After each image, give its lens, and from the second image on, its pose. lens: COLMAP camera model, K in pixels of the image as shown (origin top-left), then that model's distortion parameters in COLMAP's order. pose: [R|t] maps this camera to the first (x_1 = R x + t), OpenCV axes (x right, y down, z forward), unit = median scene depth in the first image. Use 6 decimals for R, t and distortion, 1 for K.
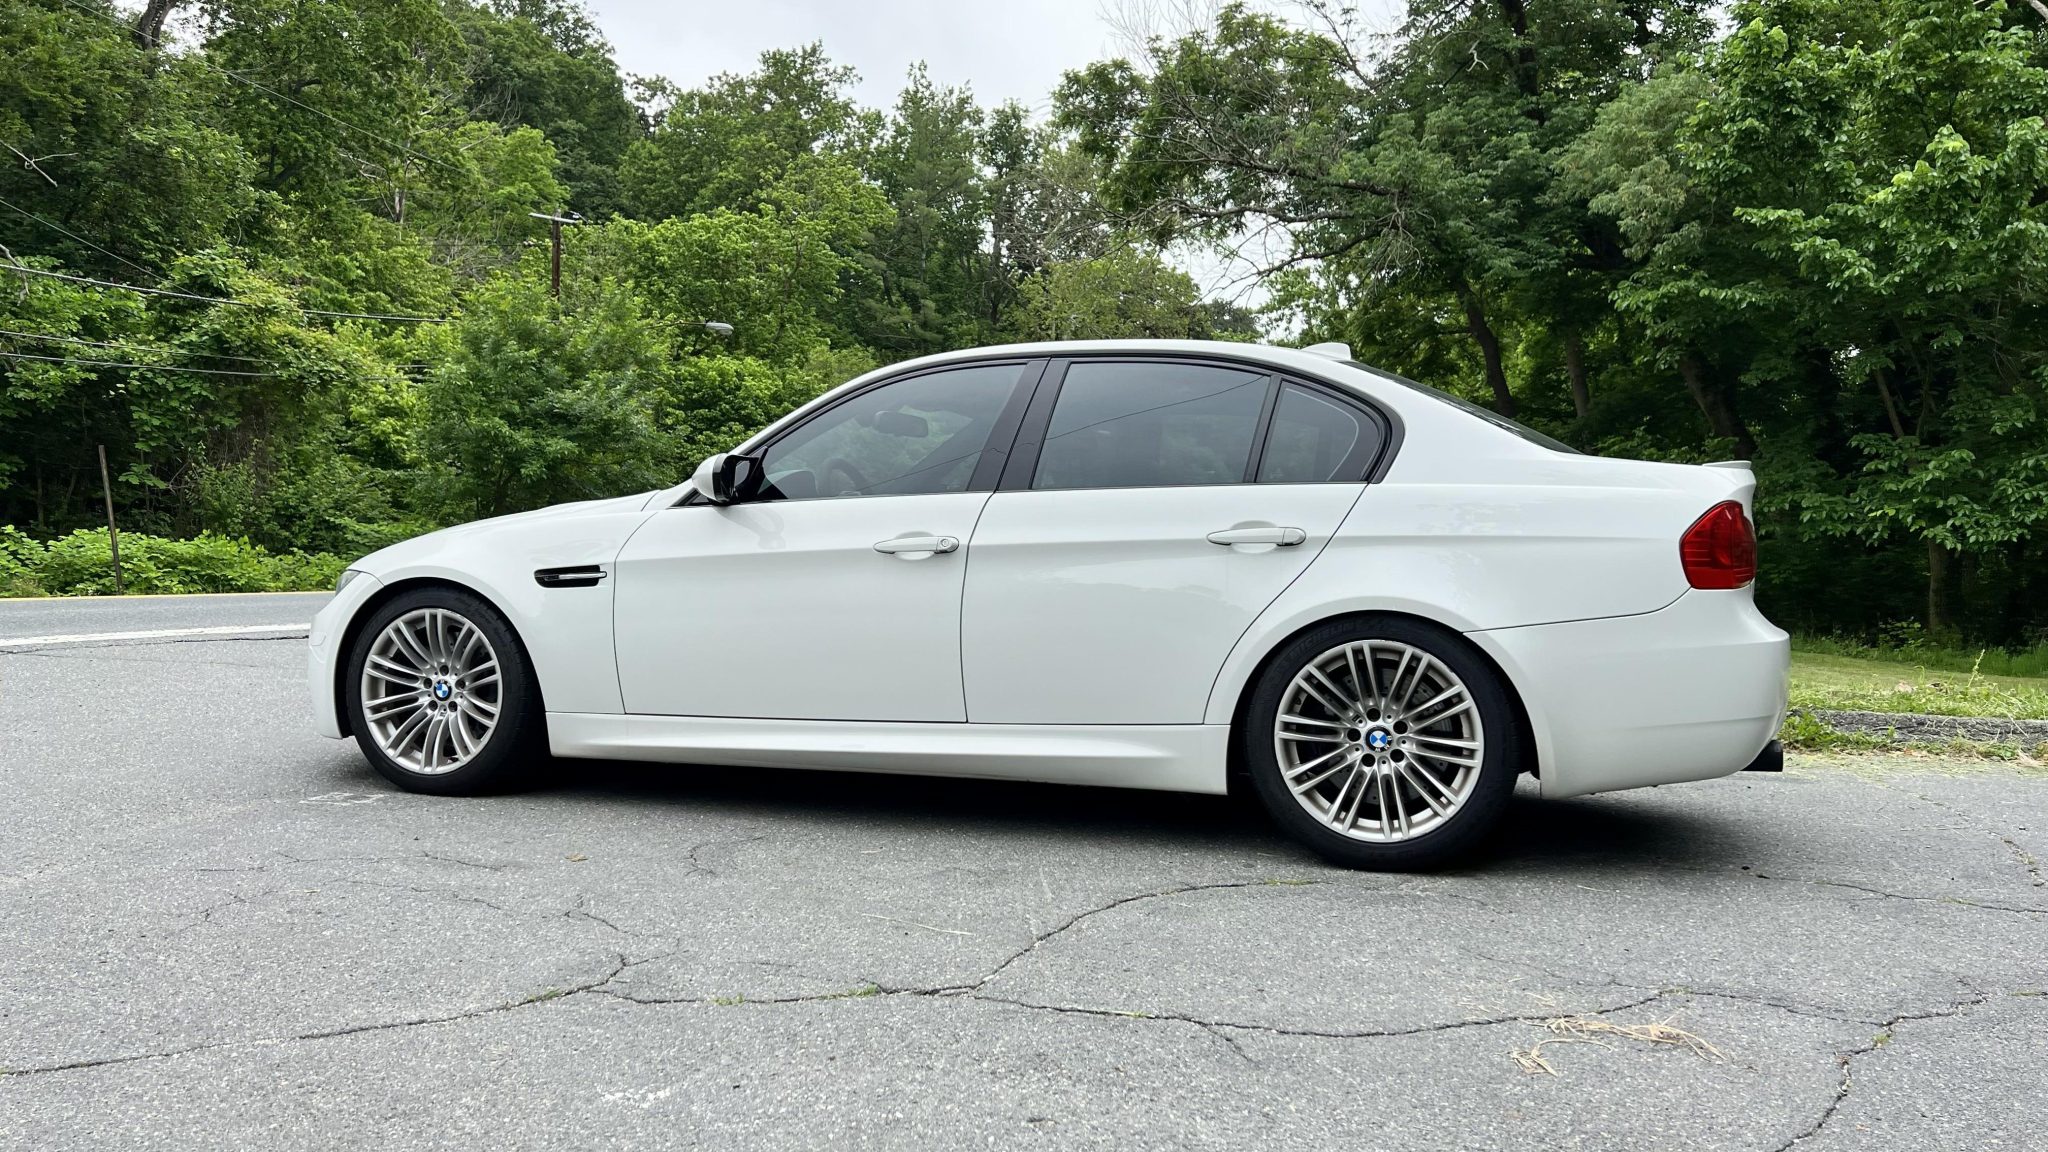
lens RADIAL K [[1540.2, 0, 1012.3], [0, 1540.2, 583.0], [0, 0, 1]] dist [0.060390, -0.067374]
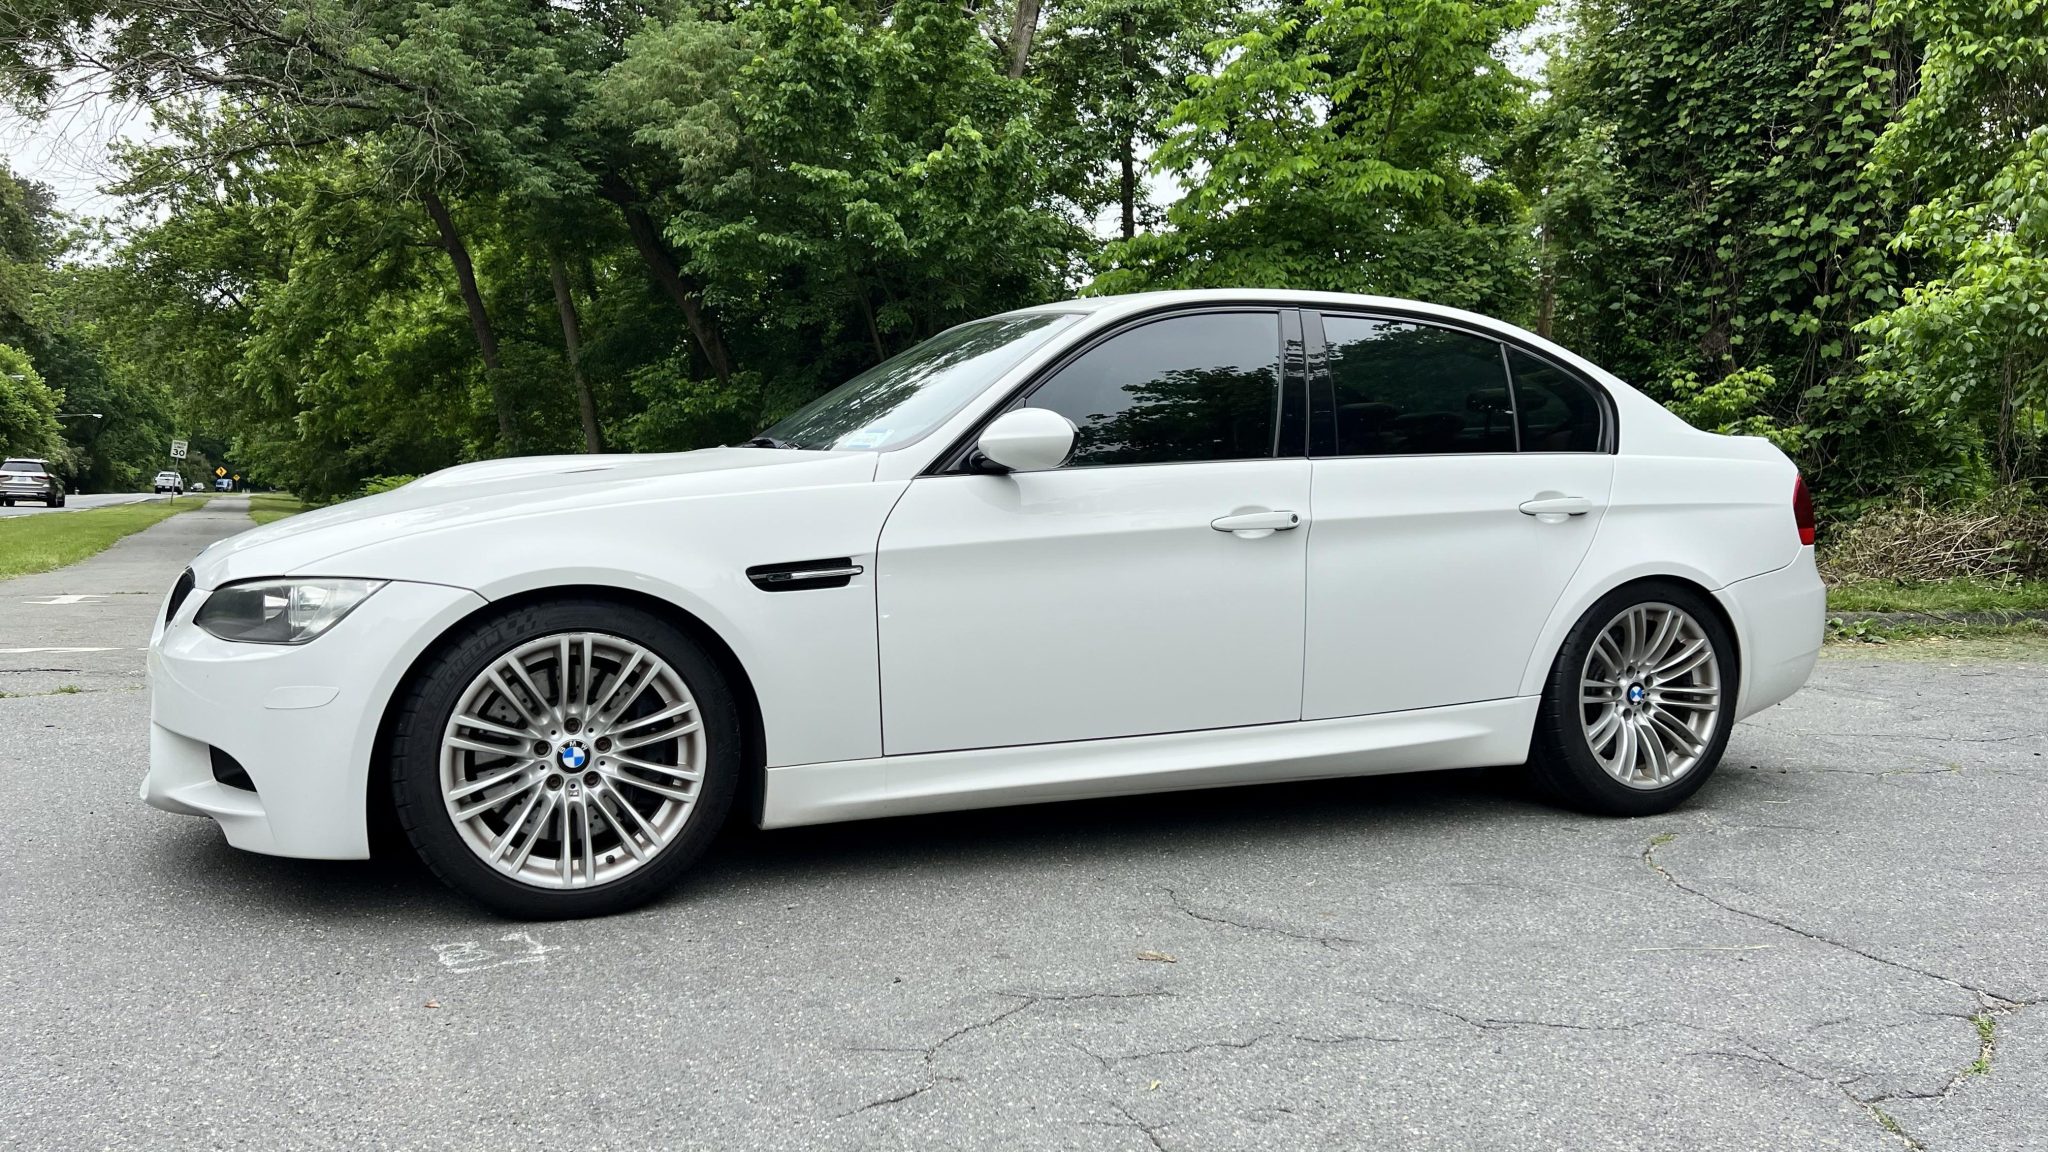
lens RADIAL K [[1528.0, 0, 1024.0], [0, 1528.0, 576.0], [0, 0, 1]] dist [0.071641, -0.071906]
pose [[0.747231, -0.048650, 0.662782, -0.105054], [0.016901, 0.998385, 0.054230, -0.006195], [-0.664350, -0.029320, 0.746846, 0.063749]]
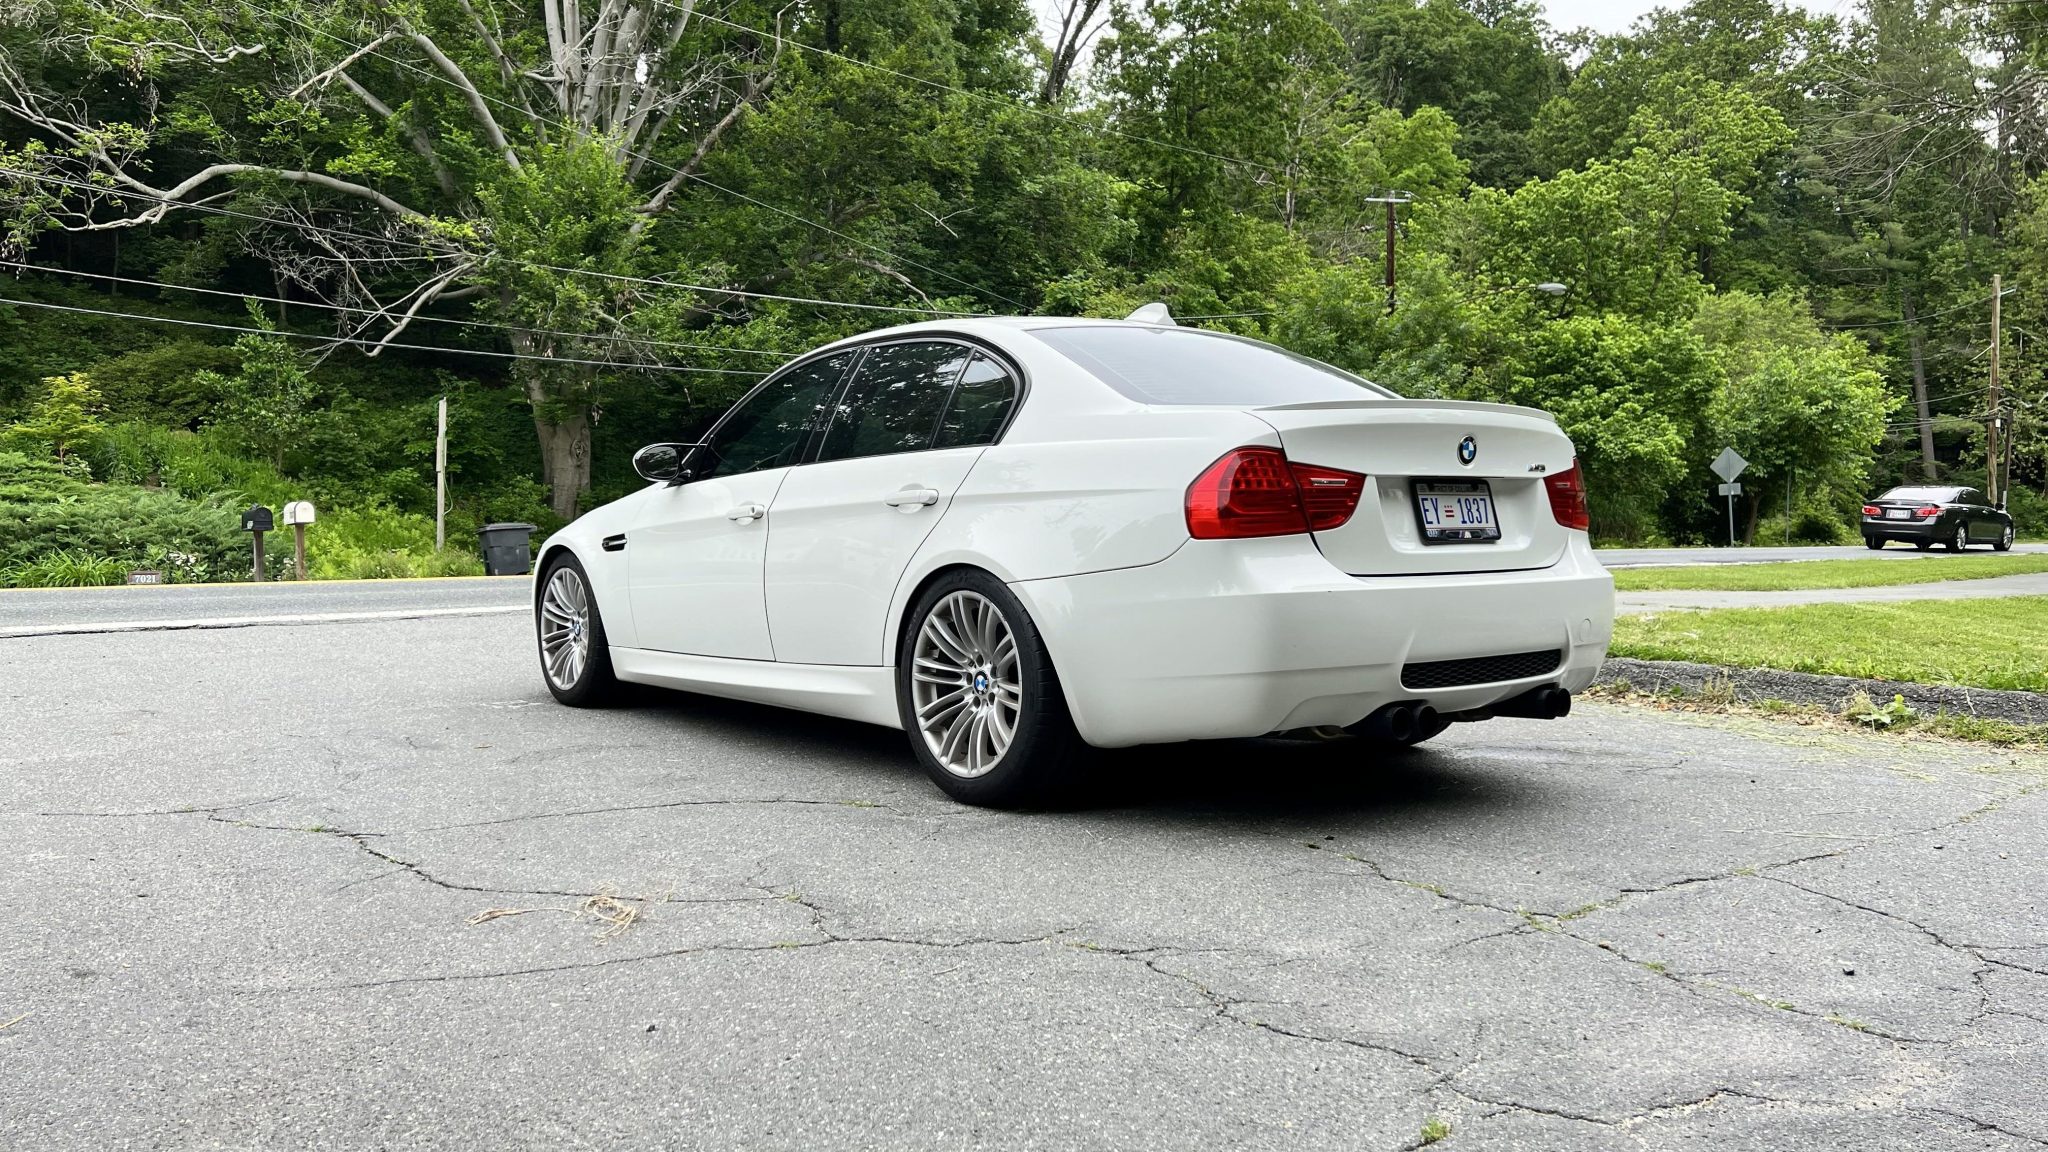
lens RADIAL K [[1539.6, 0, 1004.5], [0, 1539.6, 572.2], [0, 0, 1]] dist [0.060430, -0.066968]
pose [[0.820530, -0.002136, -0.571599, 0.114201], [0.007483, 0.999947, 0.007005, 0.002210], [0.571554, -0.010025, 0.820503, 0.017539]]
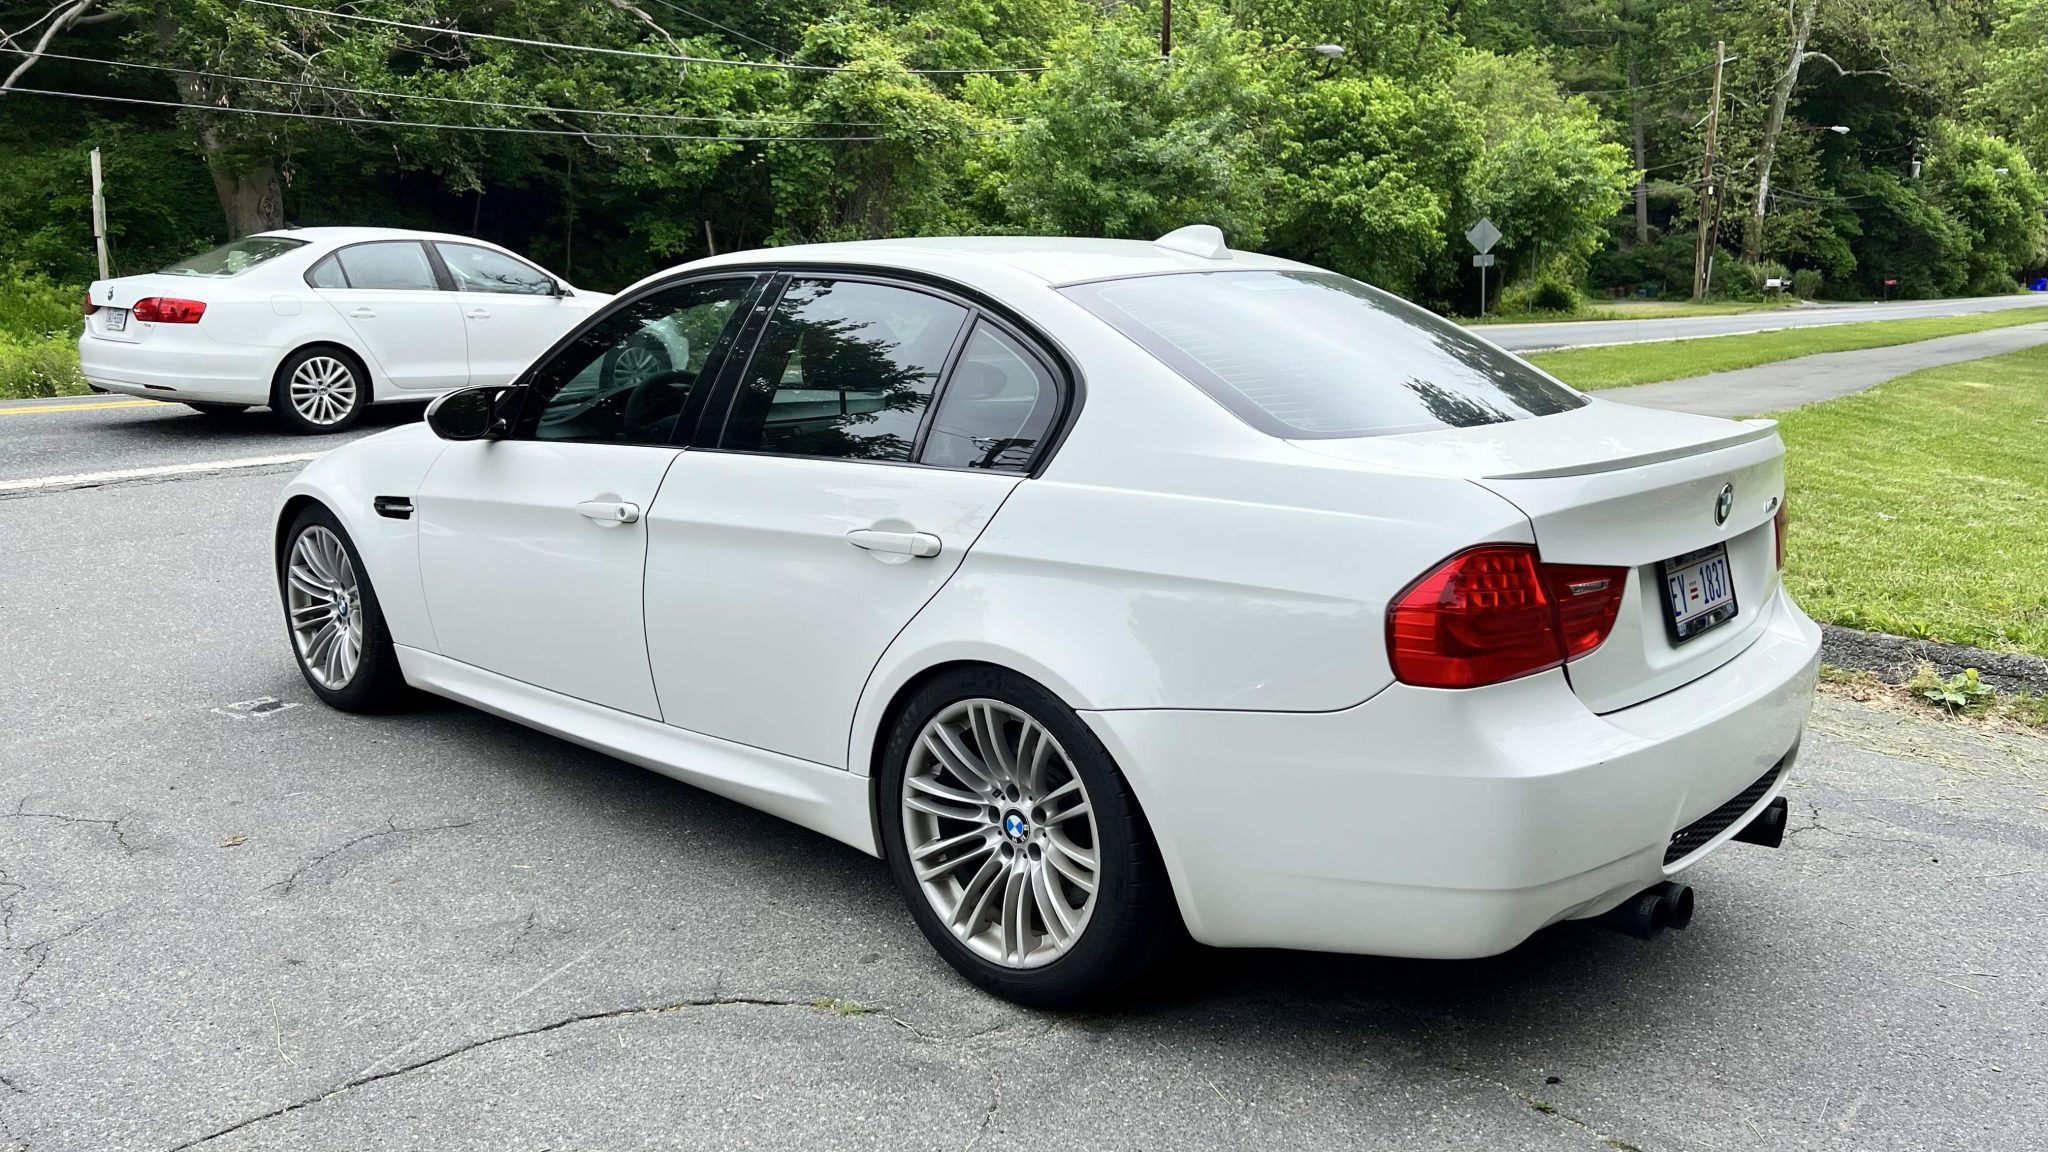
lens RADIAL K [[1543.6, 0, 1013.3], [0, 1543.6, 578.7], [0, 0, 1]] dist [0.056399, -0.061769]
pose [[0.905938, 0.068573, -0.417821, 0.071323], [0.004664, 0.985122, 0.171792, -0.019052], [0.423385, -0.157582, 0.892139, 0.047045]]
